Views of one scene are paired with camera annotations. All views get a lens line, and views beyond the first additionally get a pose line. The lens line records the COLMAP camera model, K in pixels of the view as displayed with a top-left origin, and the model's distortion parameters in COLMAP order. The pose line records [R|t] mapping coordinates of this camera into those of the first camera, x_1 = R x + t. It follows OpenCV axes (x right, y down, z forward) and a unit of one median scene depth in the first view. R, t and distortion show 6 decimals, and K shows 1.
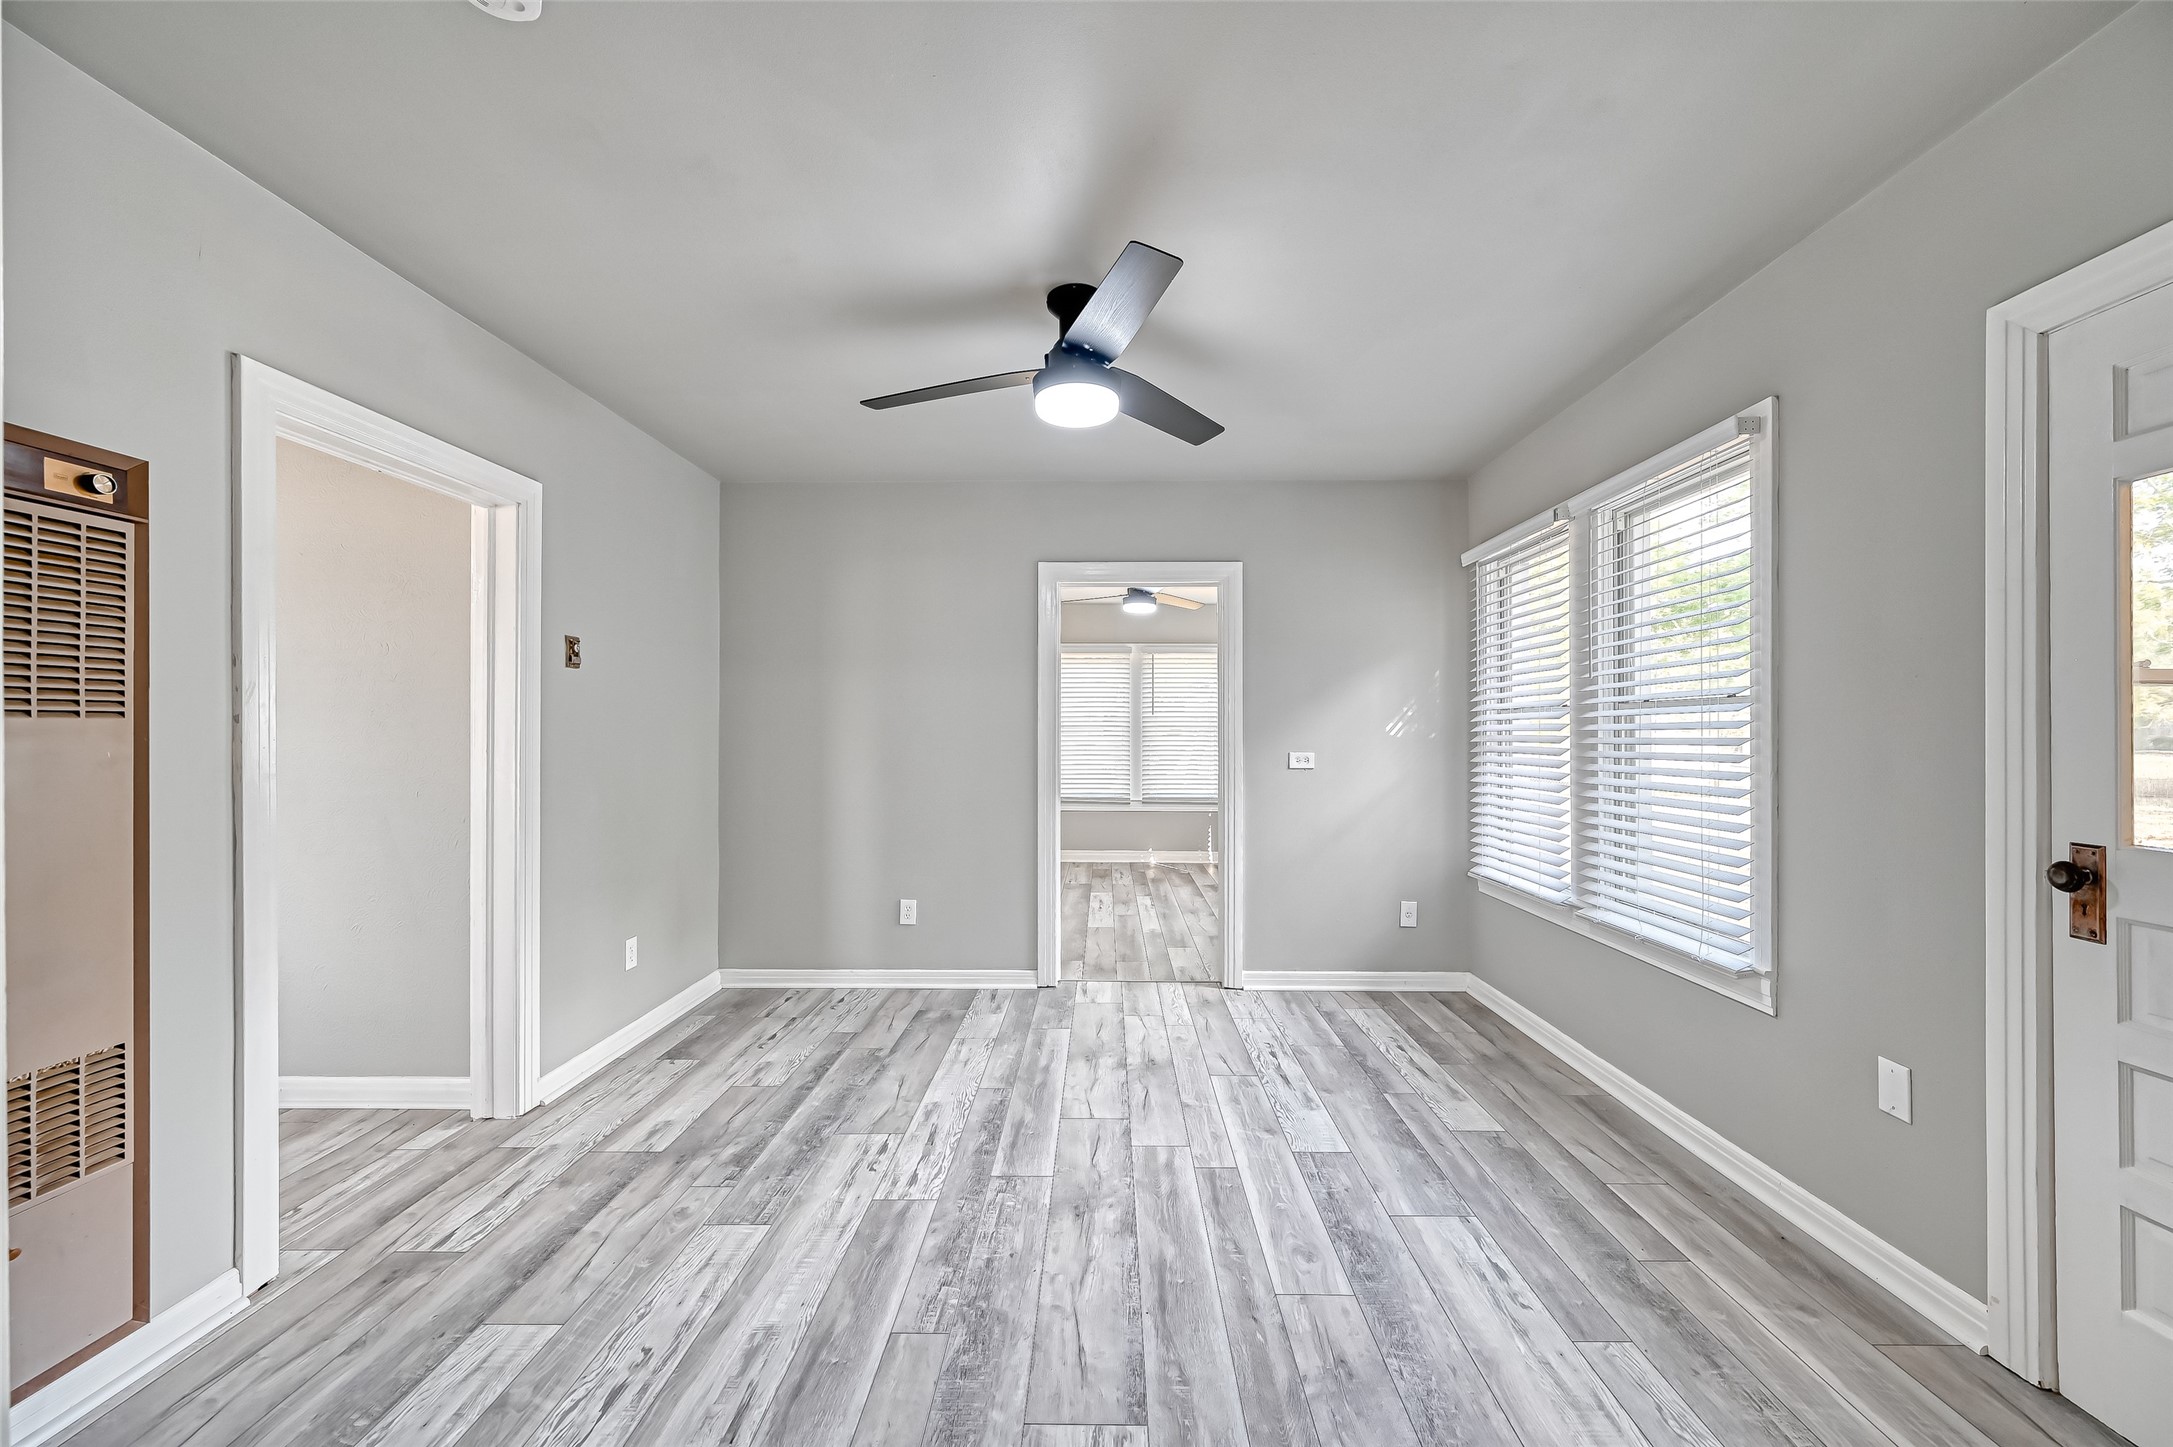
lens RADIAL K [[913.1, 0, 1086.5], [0, 913.1, 723.5], [0, 0, 1]] dist [0.000294, 0.000507]
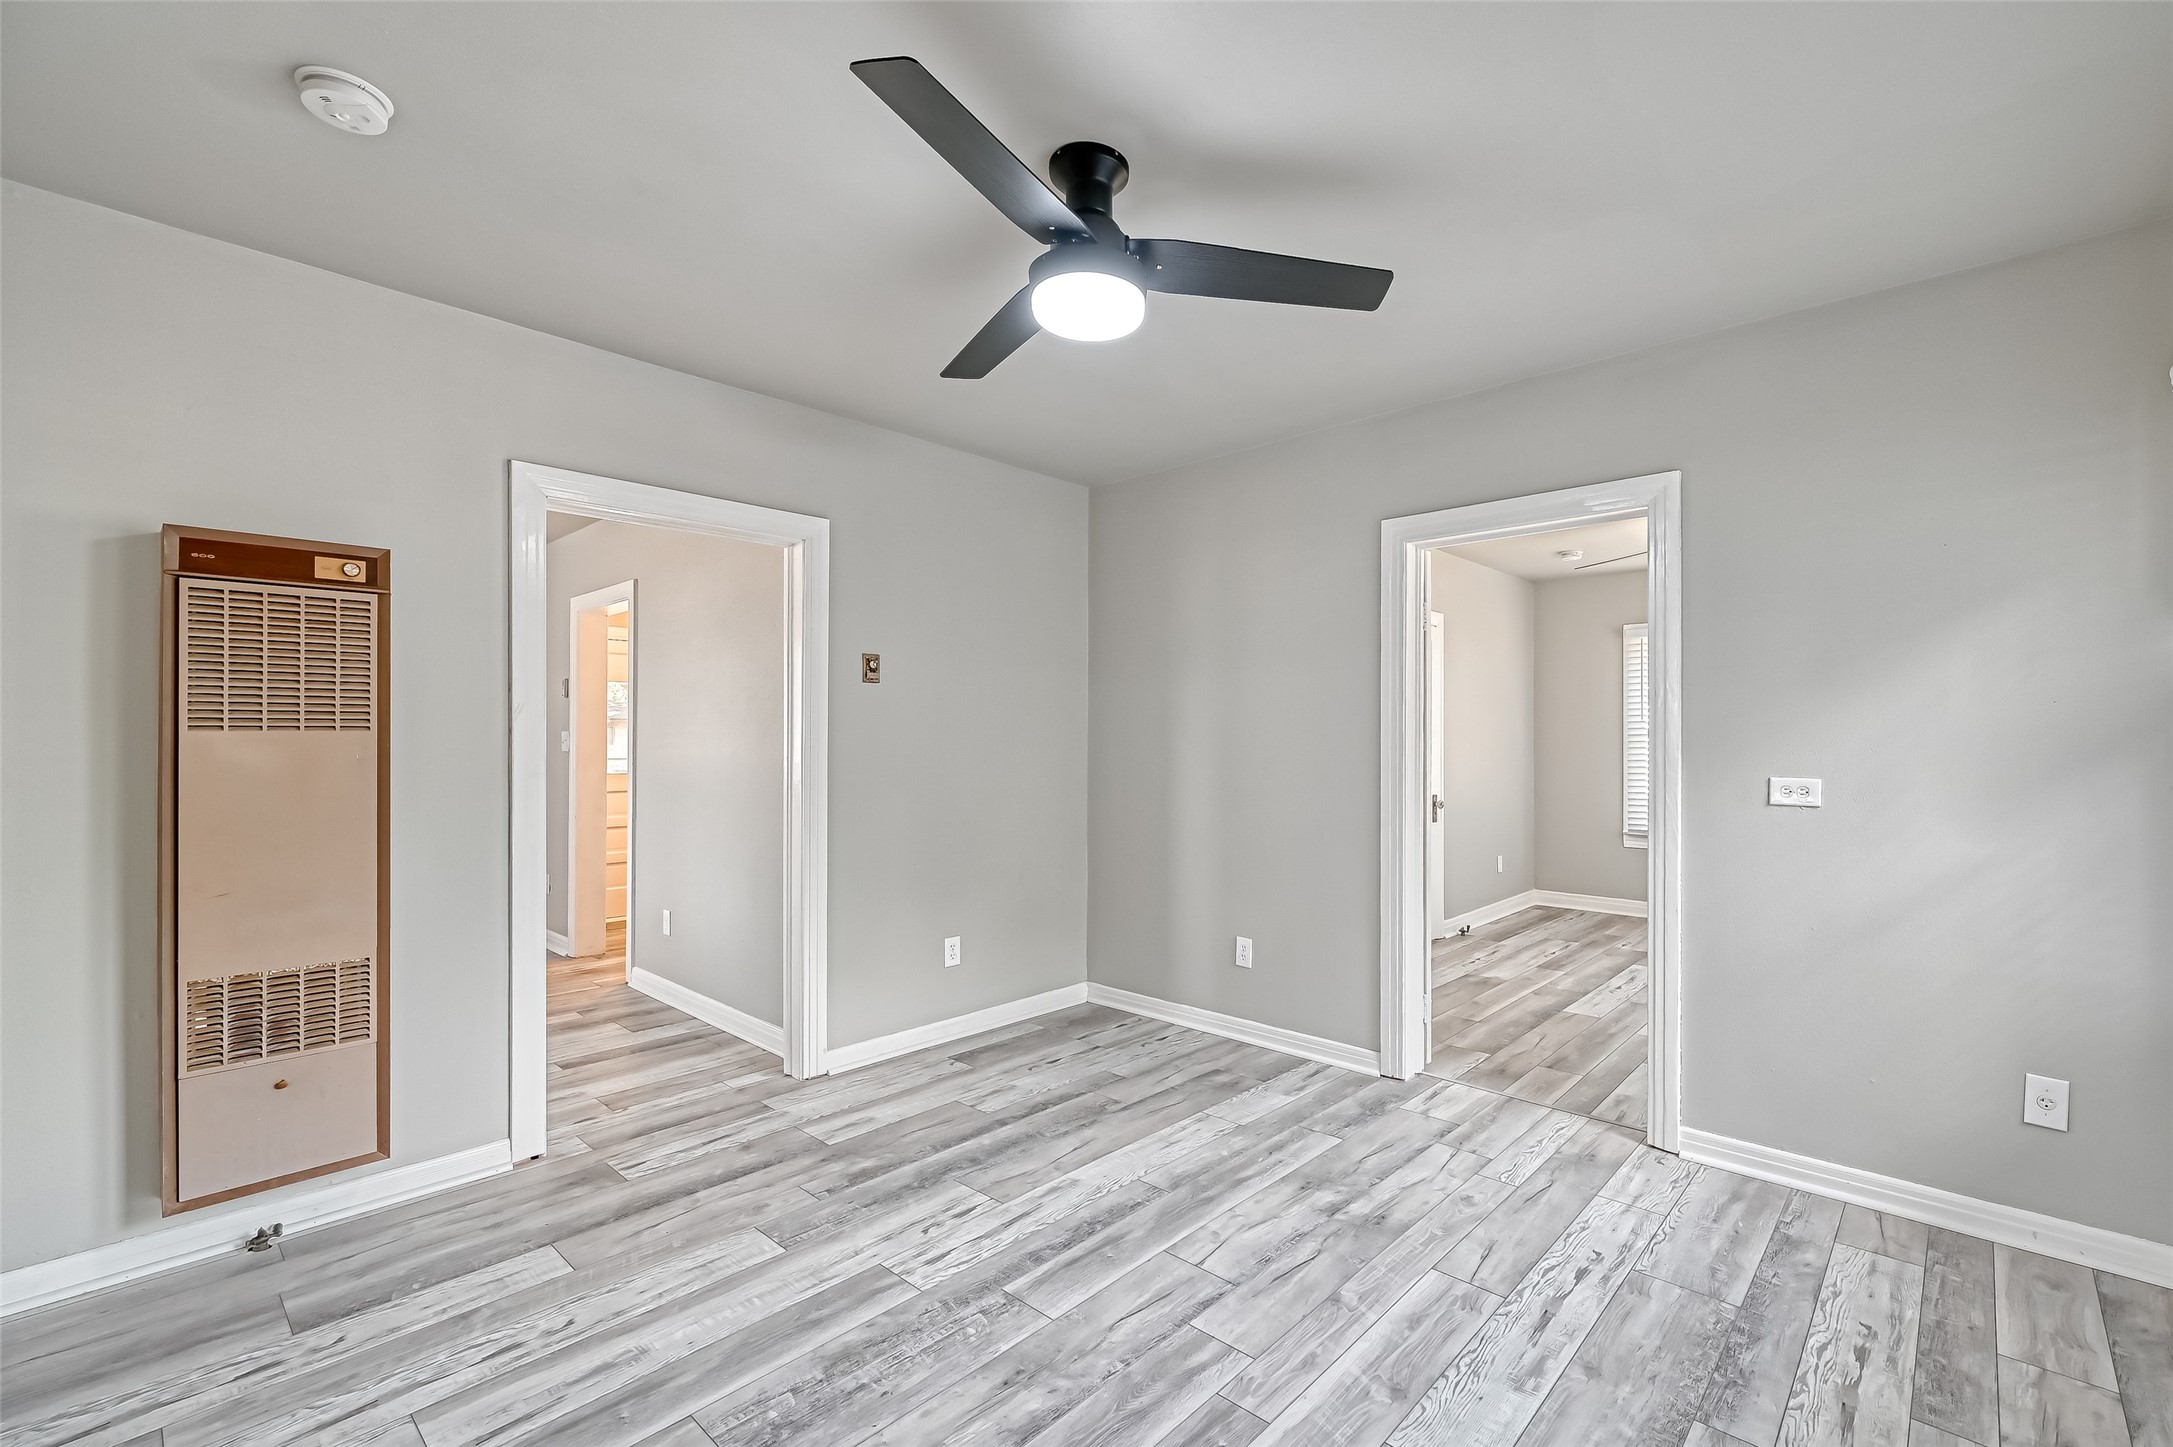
lens RADIAL K [[953.2, 0, 1091.1], [0, 953.2, 732.0], [0, 0, 1]] dist [-0.000548, 0.000106]
pose [[0.746522, -0.005425, -0.665339, 0.437777], [0.004583, 0.999985, -0.003012, 0.003208], [0.665345, -0.000801, 0.746535, 0.354204]]
